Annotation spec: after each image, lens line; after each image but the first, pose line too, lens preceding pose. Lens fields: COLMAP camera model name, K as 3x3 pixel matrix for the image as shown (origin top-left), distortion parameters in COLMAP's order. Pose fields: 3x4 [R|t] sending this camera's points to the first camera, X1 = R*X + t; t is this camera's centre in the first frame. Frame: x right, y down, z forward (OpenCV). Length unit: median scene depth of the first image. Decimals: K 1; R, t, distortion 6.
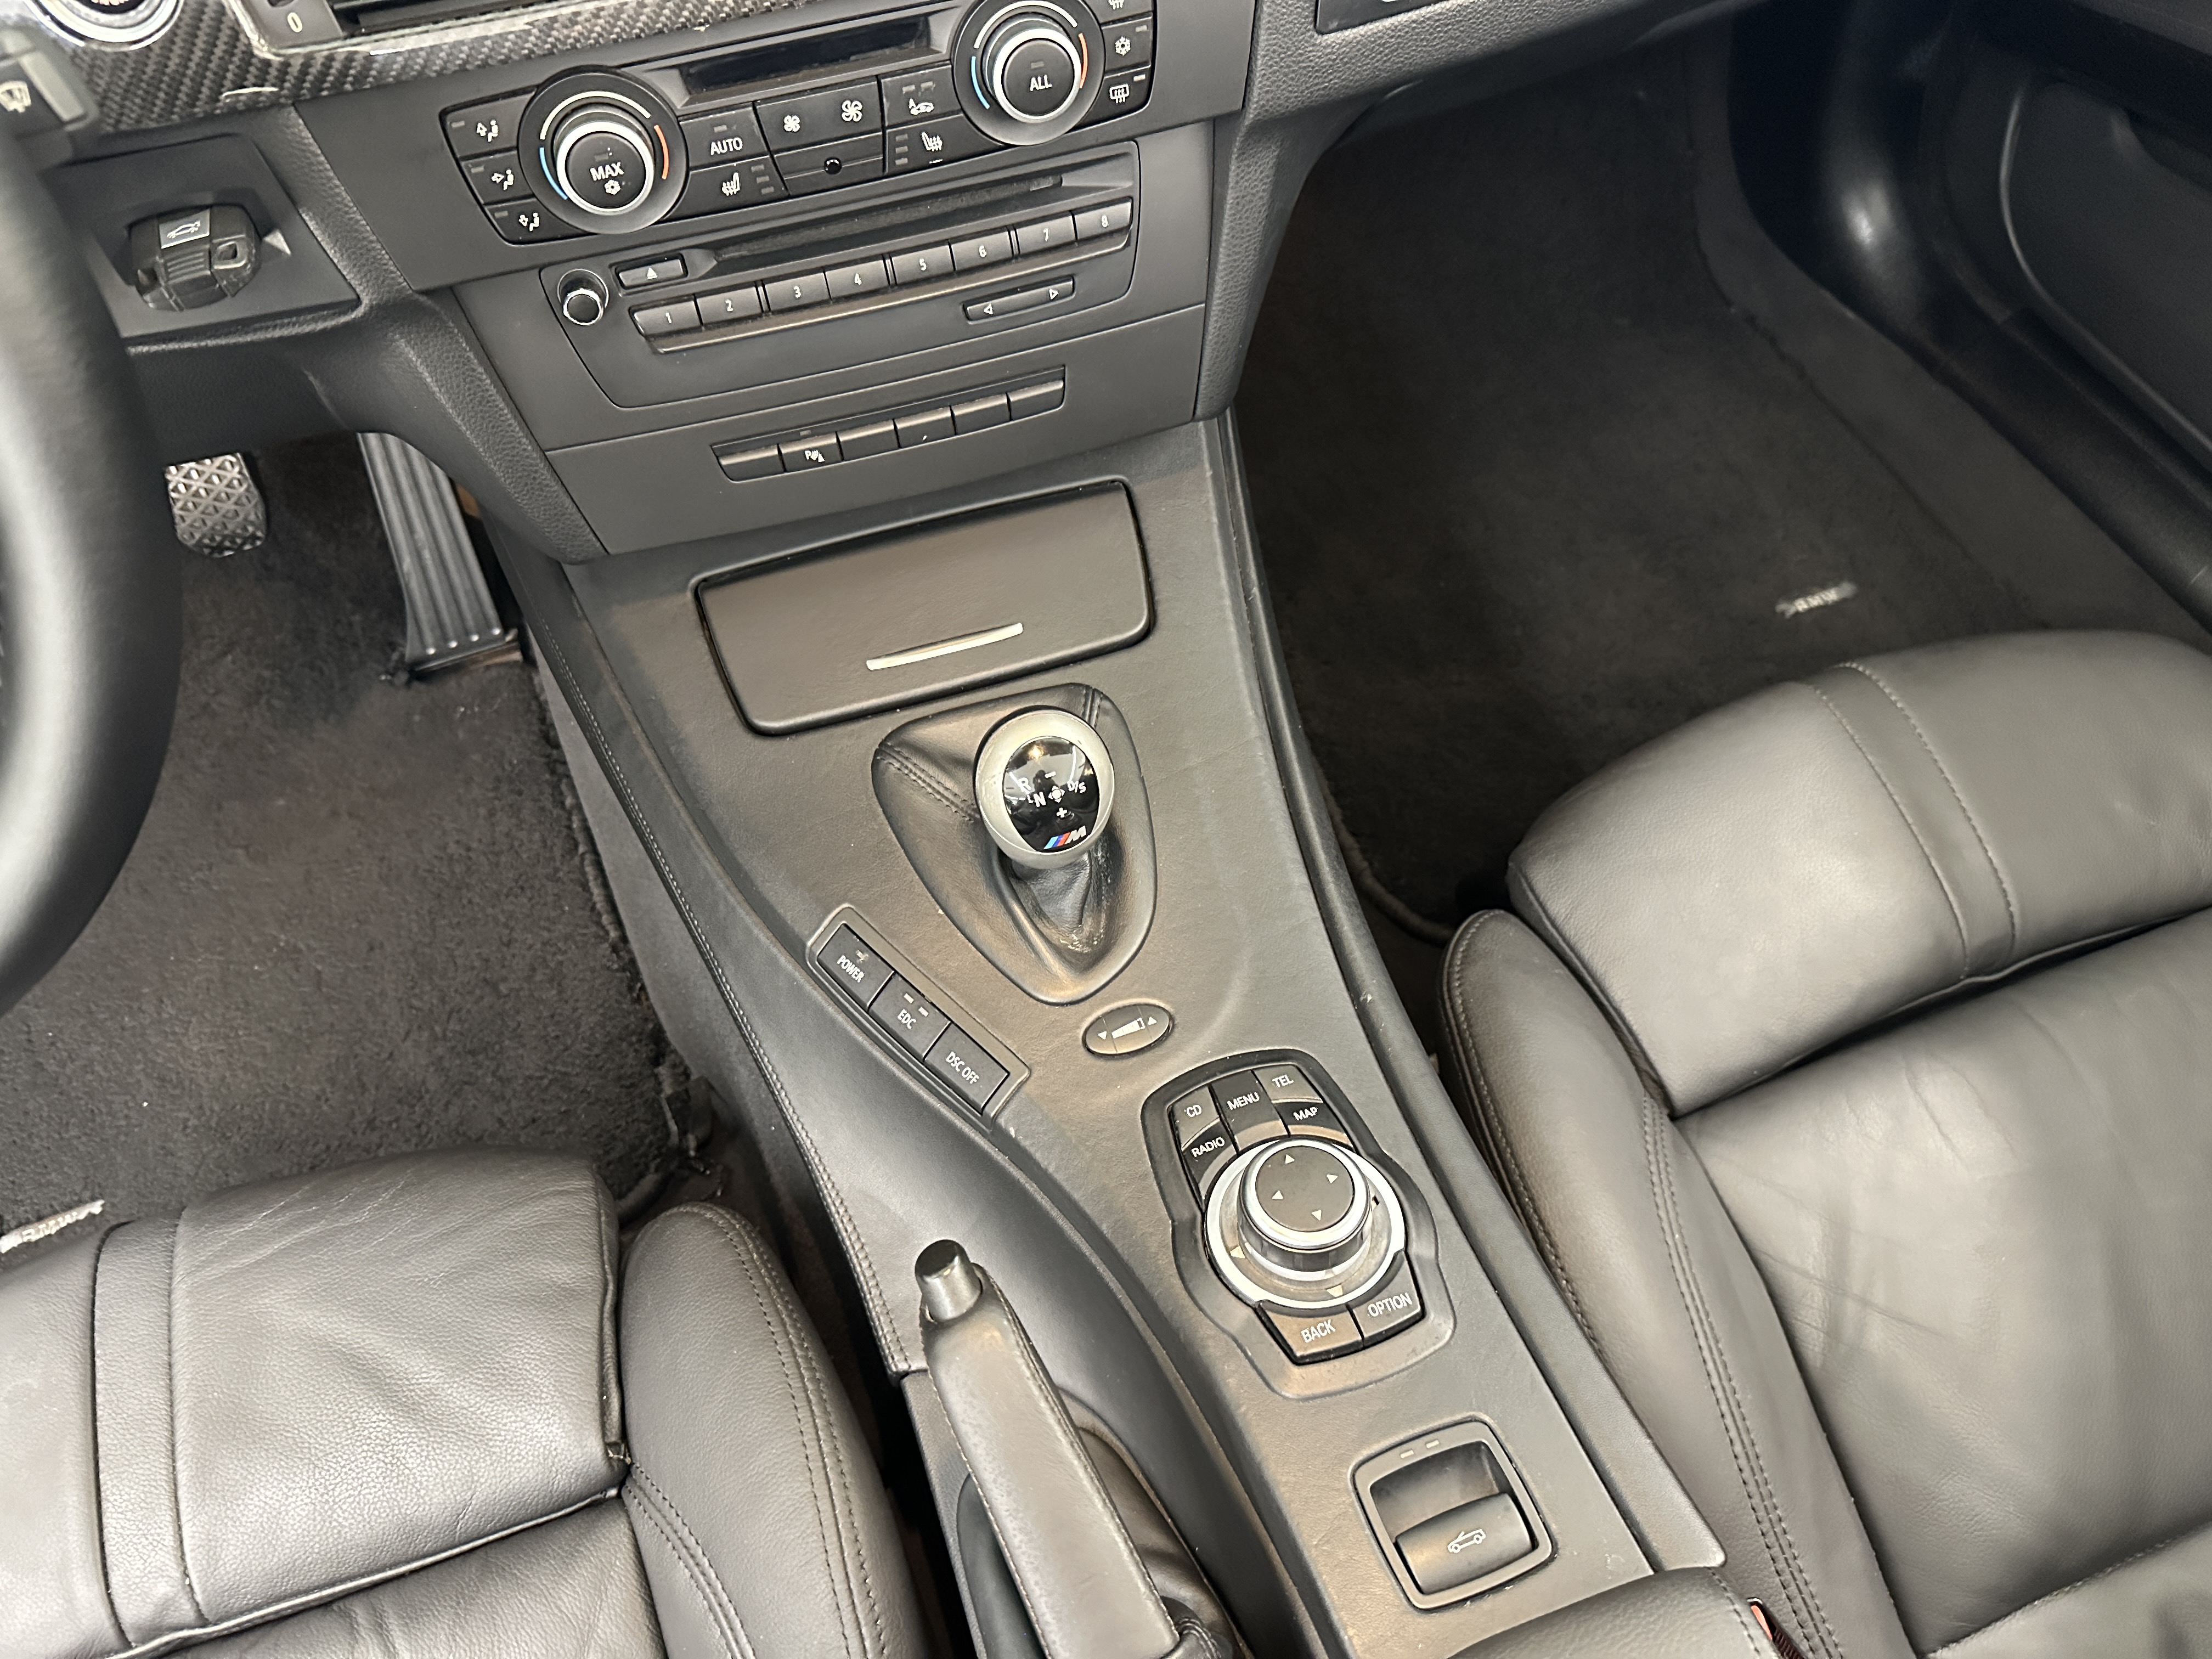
lens RADIAL K [[1587.2, 0, 1105.9], [0, 1587.2, 828.5], [0, 0, 1]] dist [-0.000071, -0.024760]
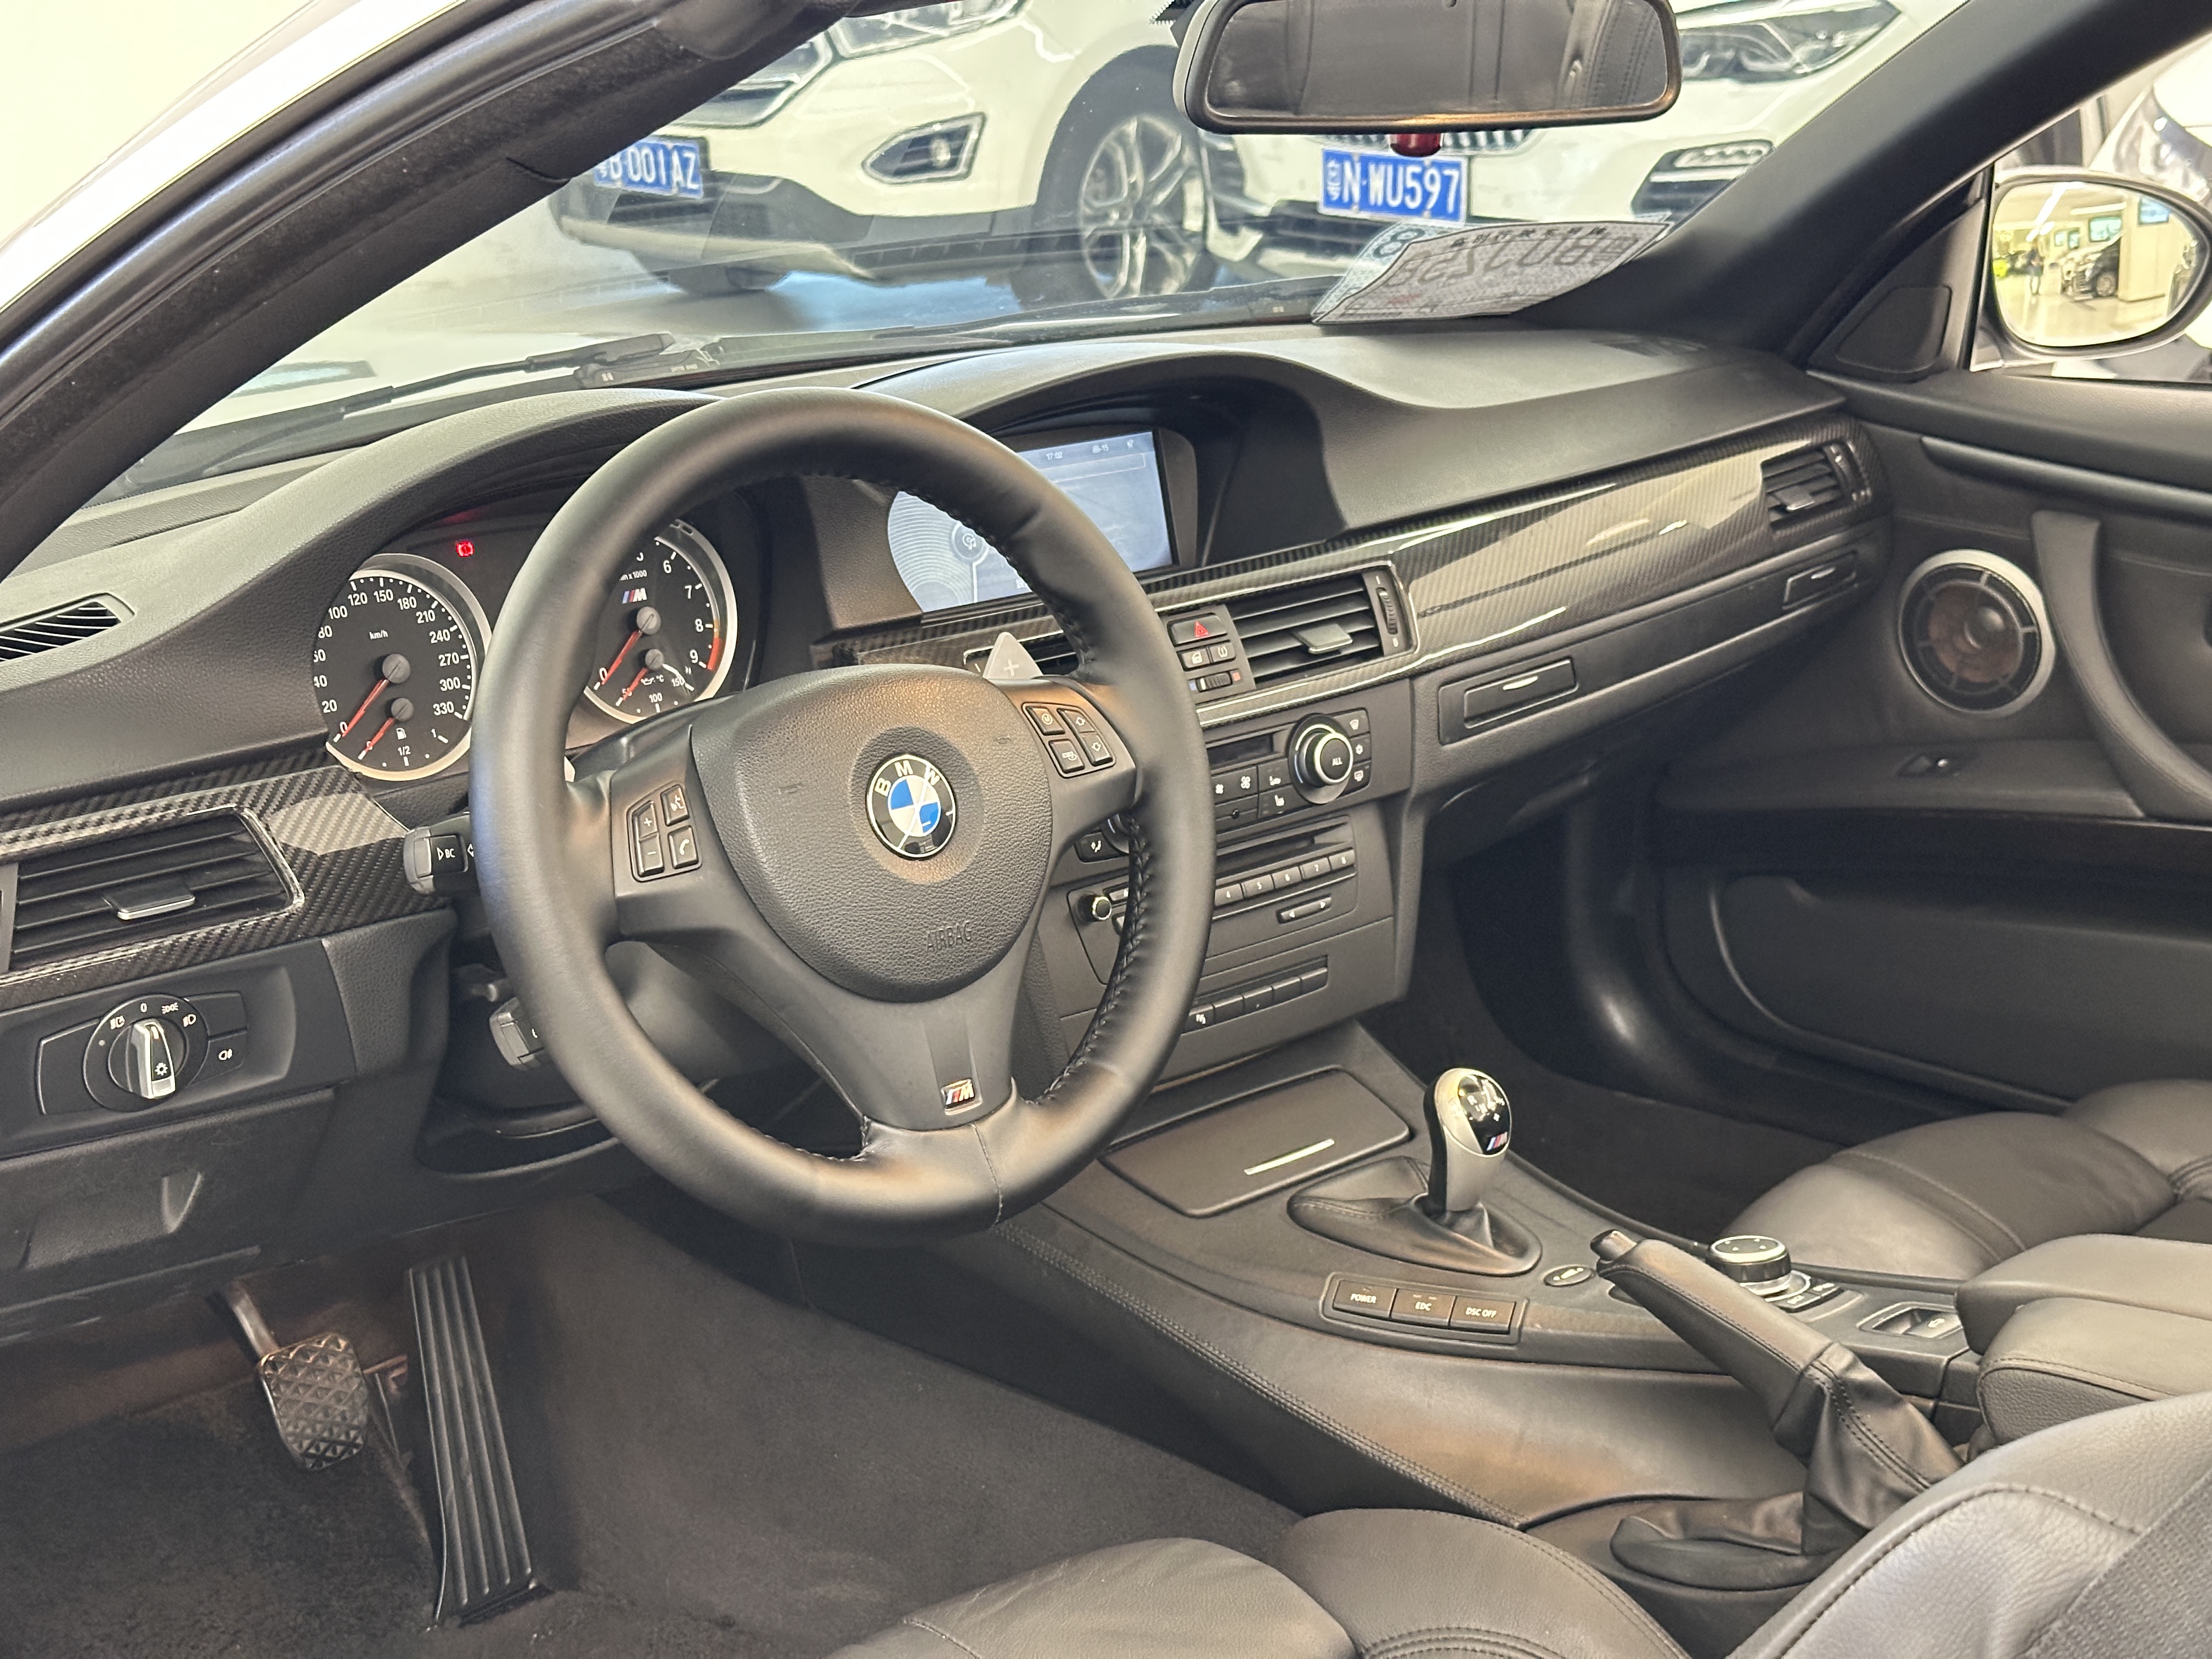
lens RADIAL K [[3089.1, 0, 1106.0], [0, 3089.1, 829.5], [0, 0, 1]] dist [0.140237, -0.153088]
pose [[0.911580, -0.082867, 0.402684, -1.528145], [0.321551, 0.754033, -0.572747, 1.351843], [-0.256175, 0.651588, 0.714008, -1.229975]]
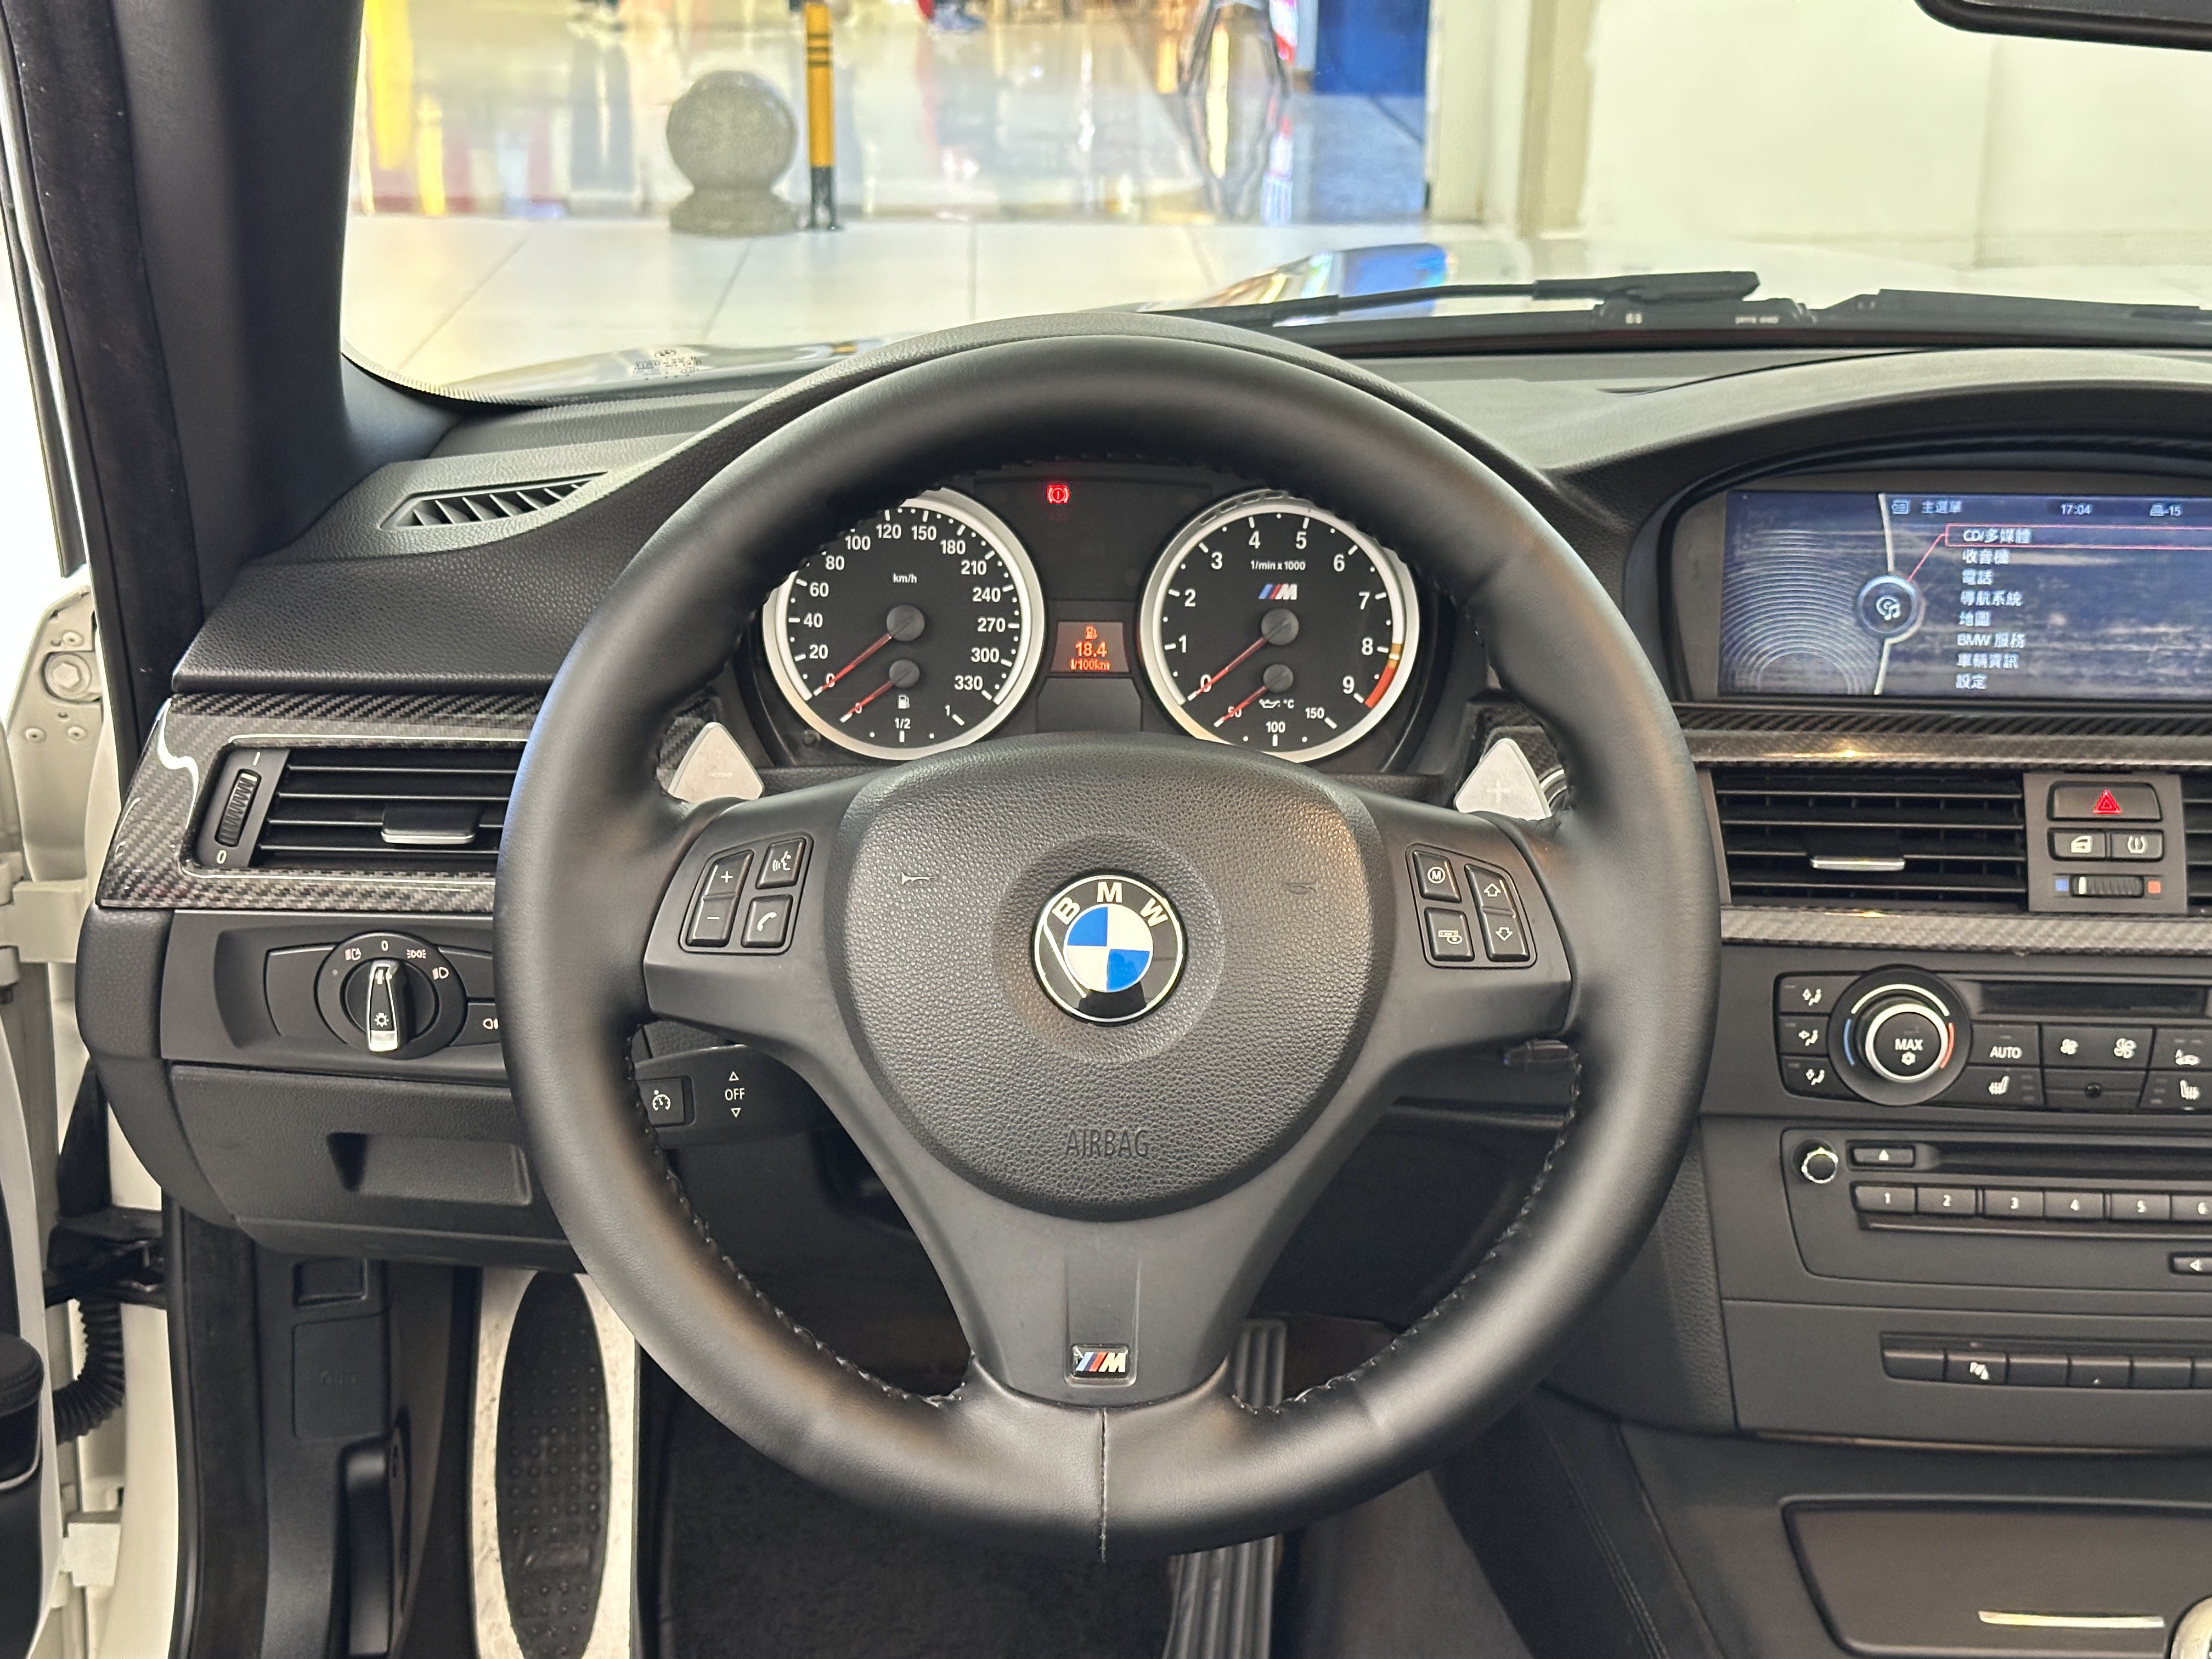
lens RADIAL K [[3089.1, 0, 1106.0], [0, 3089.1, 829.5], [0, 0, 1]] dist [0.140237, -0.153088]
pose [[0.952720, 0.155380, -0.261115, -0.268884], [-0.281320, 0.775806, -0.564786, 0.813709], [0.114819, 0.611540, 0.782838, -0.843710]]
